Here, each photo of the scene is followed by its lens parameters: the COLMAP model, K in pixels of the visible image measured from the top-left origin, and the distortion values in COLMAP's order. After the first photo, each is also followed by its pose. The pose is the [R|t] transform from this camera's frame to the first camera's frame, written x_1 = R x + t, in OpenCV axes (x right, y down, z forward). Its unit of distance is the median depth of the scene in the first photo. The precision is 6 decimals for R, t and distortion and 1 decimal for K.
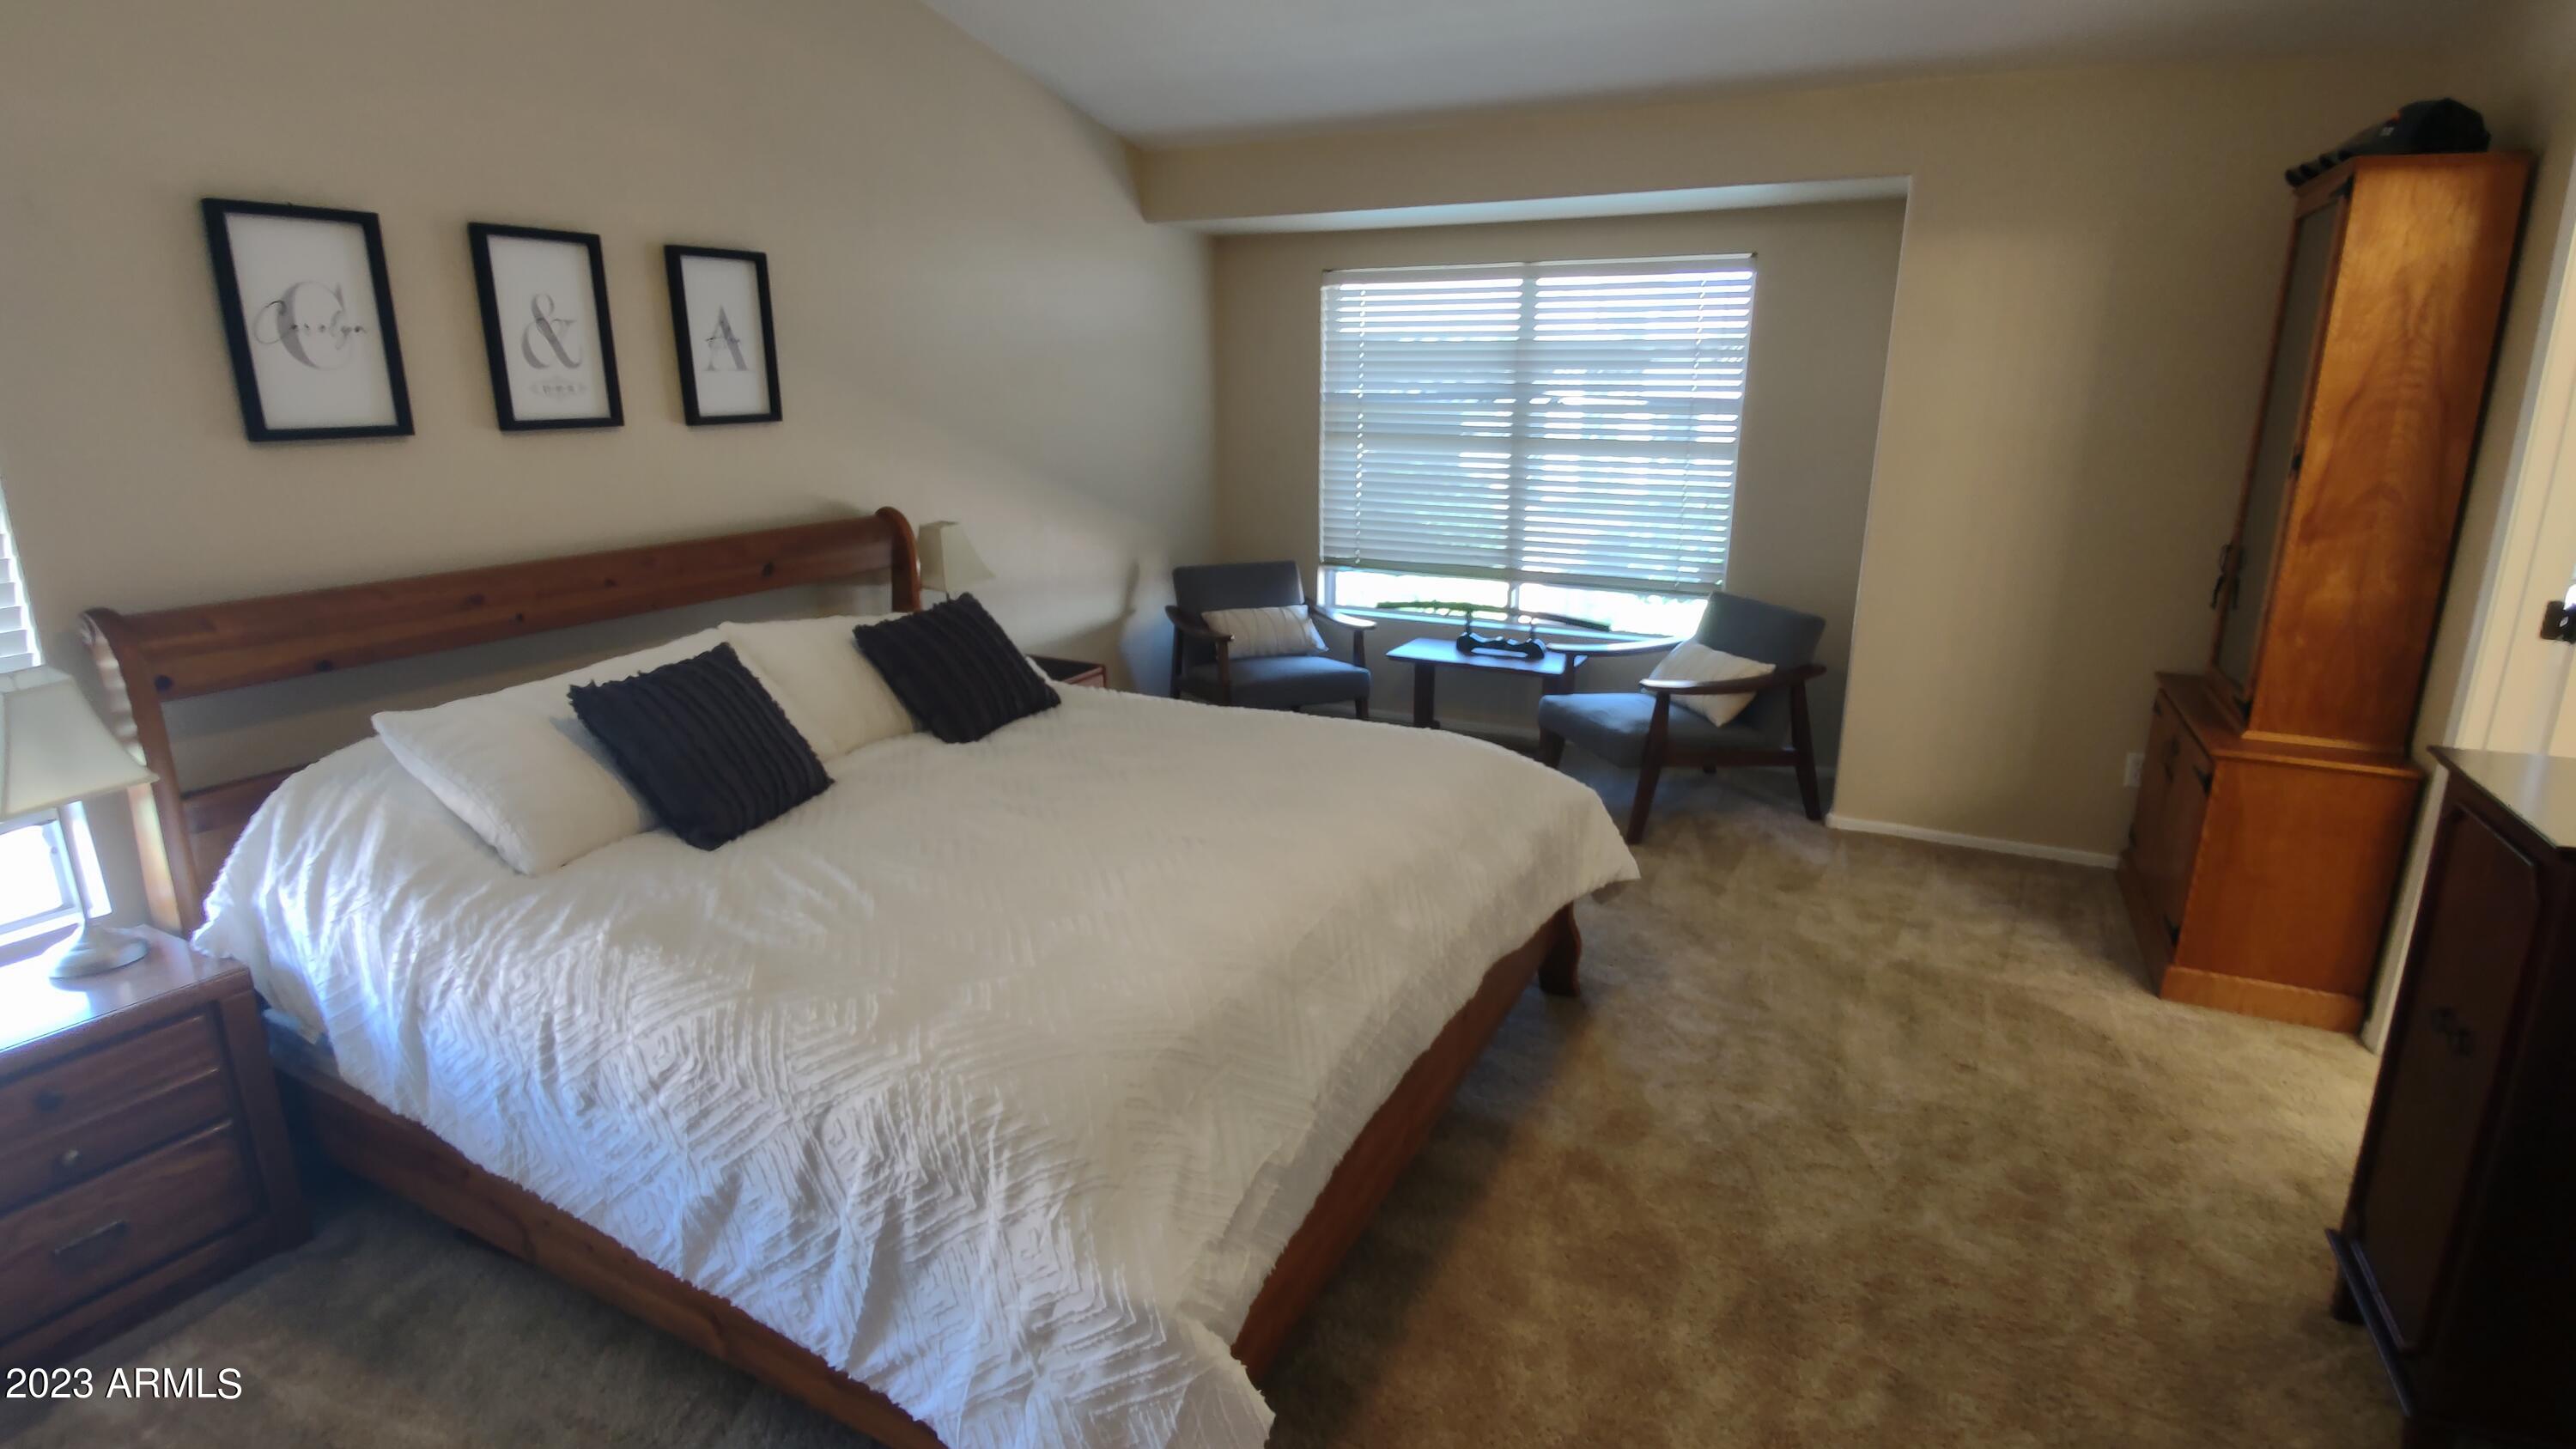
lens RADIAL K [[1268.0, 0, 1283.7], [0, 1268.0, 714.5], [0, 0, 1]] dist [-0.011391, -0.001610]
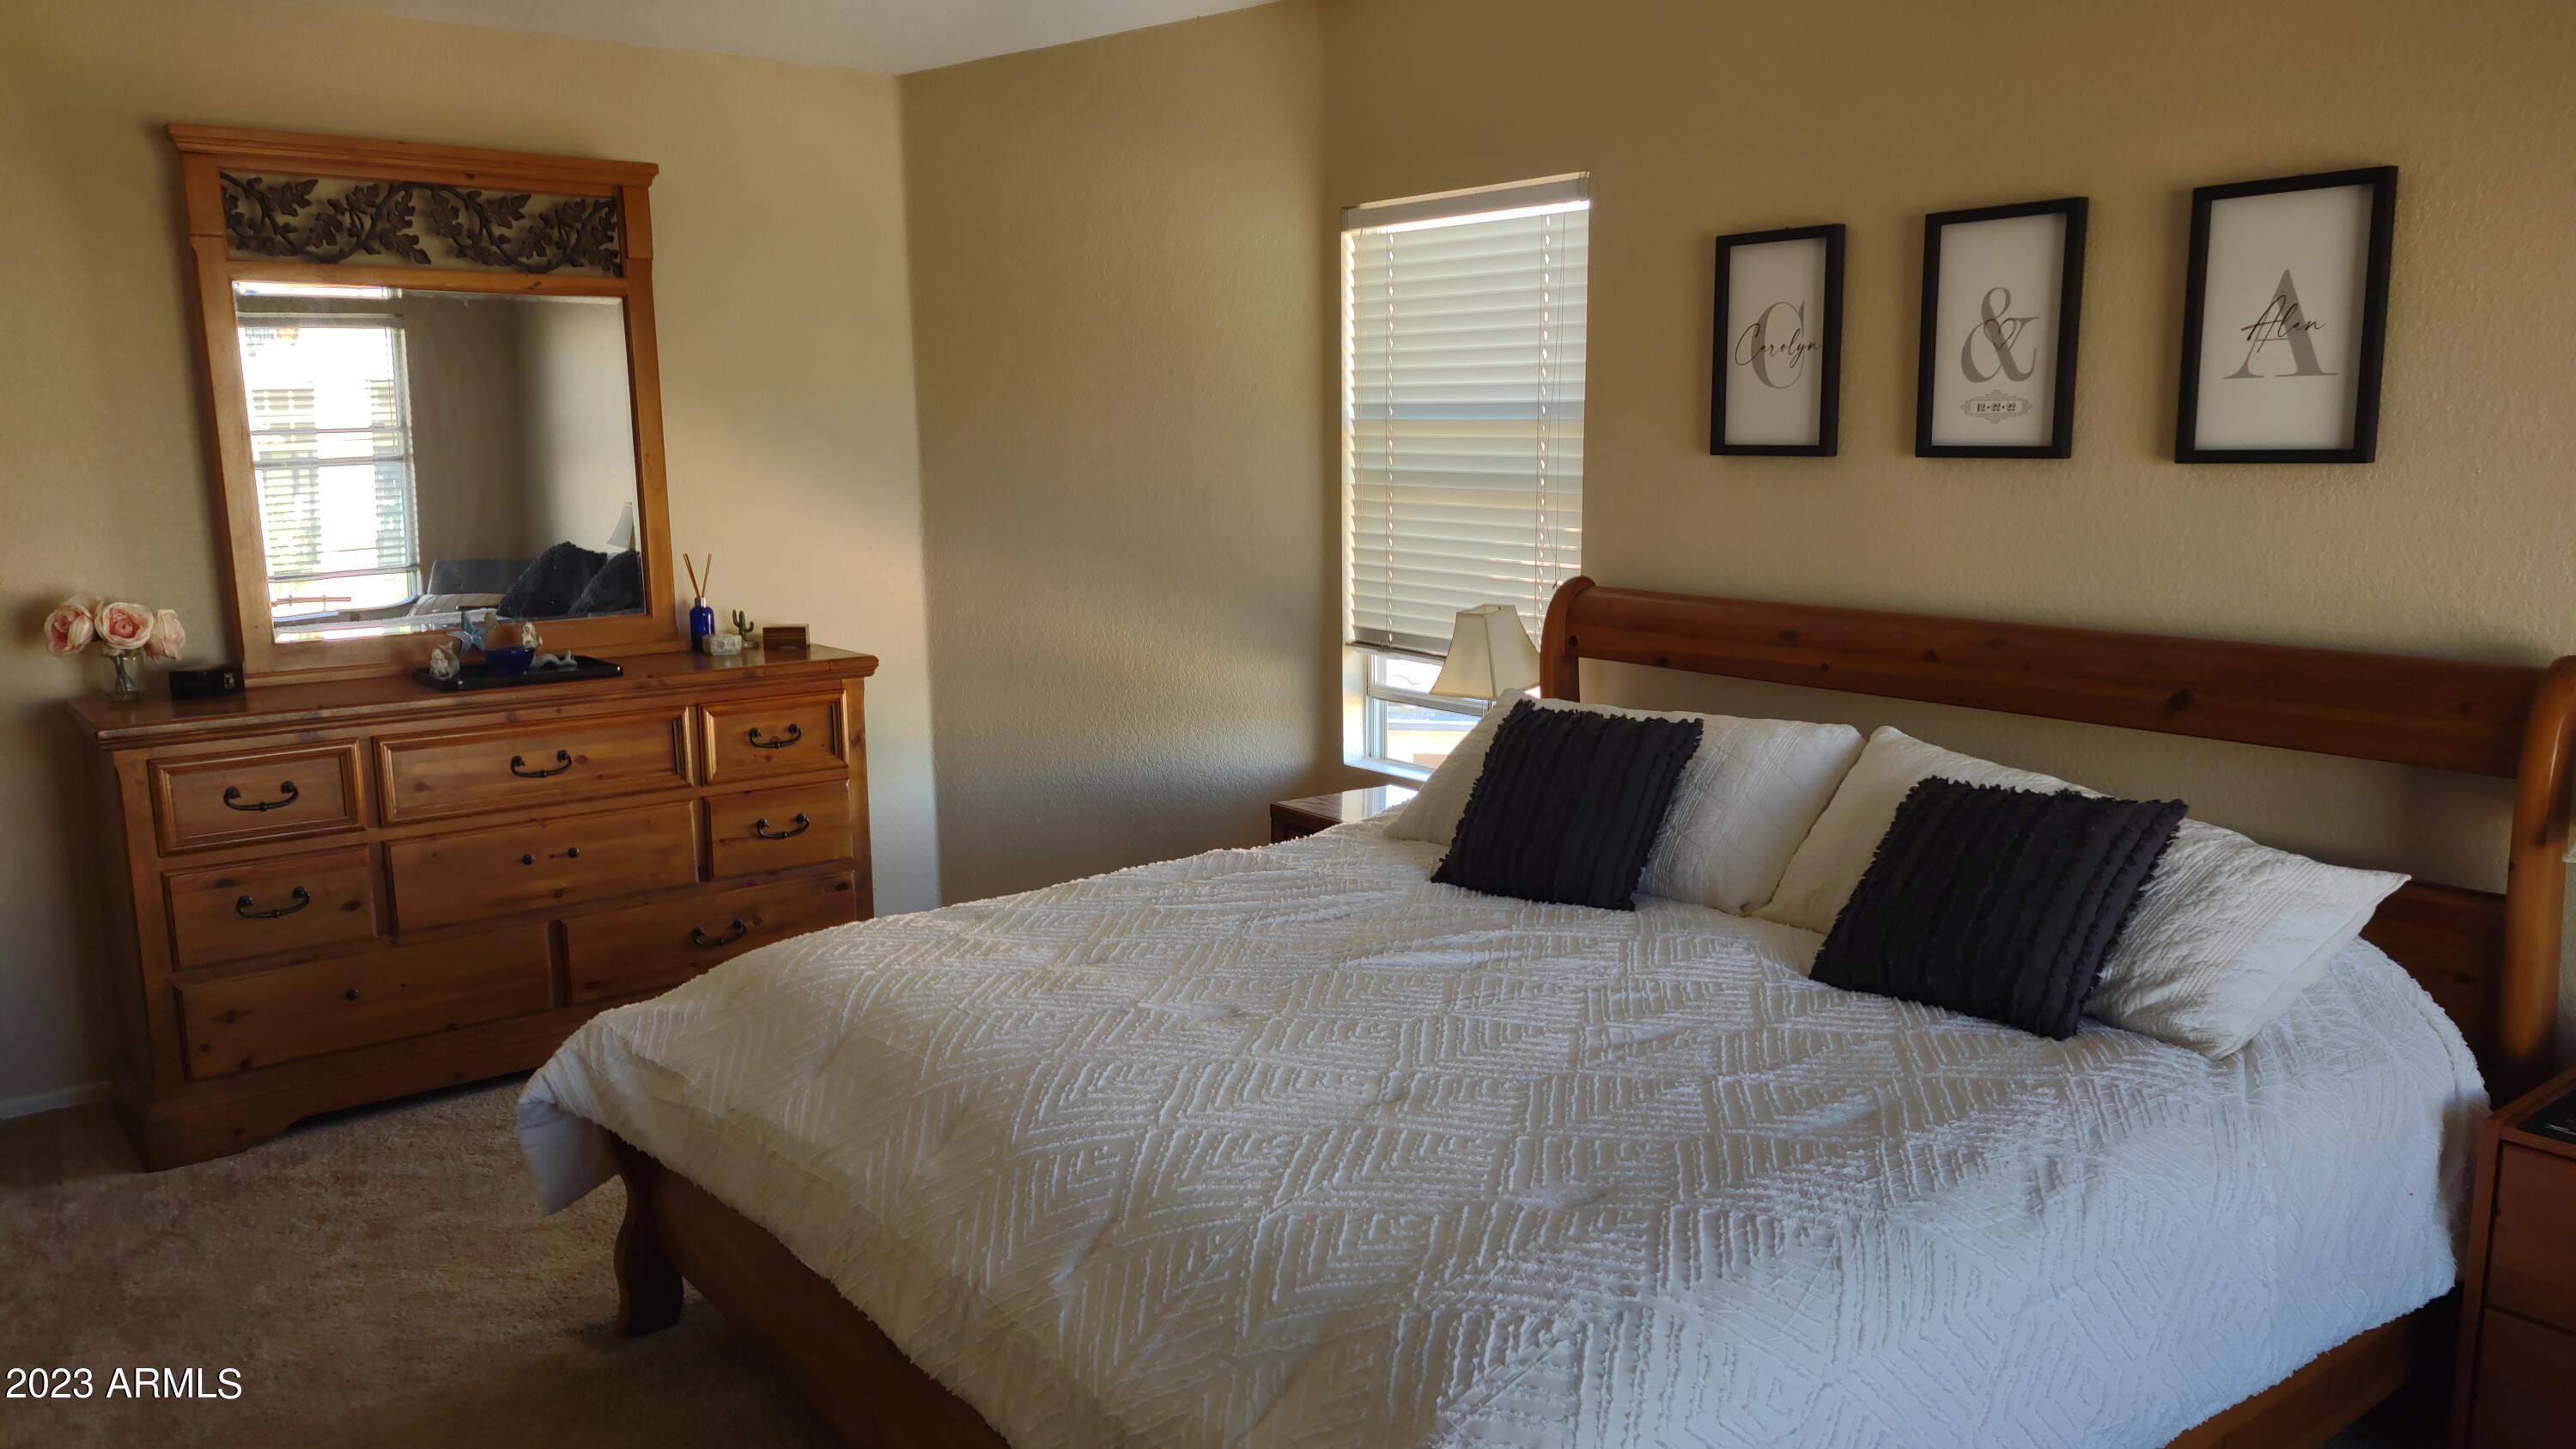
lens RADIAL K [[1851.1, 0, 1287.9], [0, 1851.1, 730.0], [0, 0, 1]] dist [0.054807, -0.016206]
pose [[-0.411790, 0.159563, -0.897200, 0.669270], [-0.224930, 0.936291, 0.269752, -0.286661], [0.883083, 0.312889, -0.349665, 1.088676]]
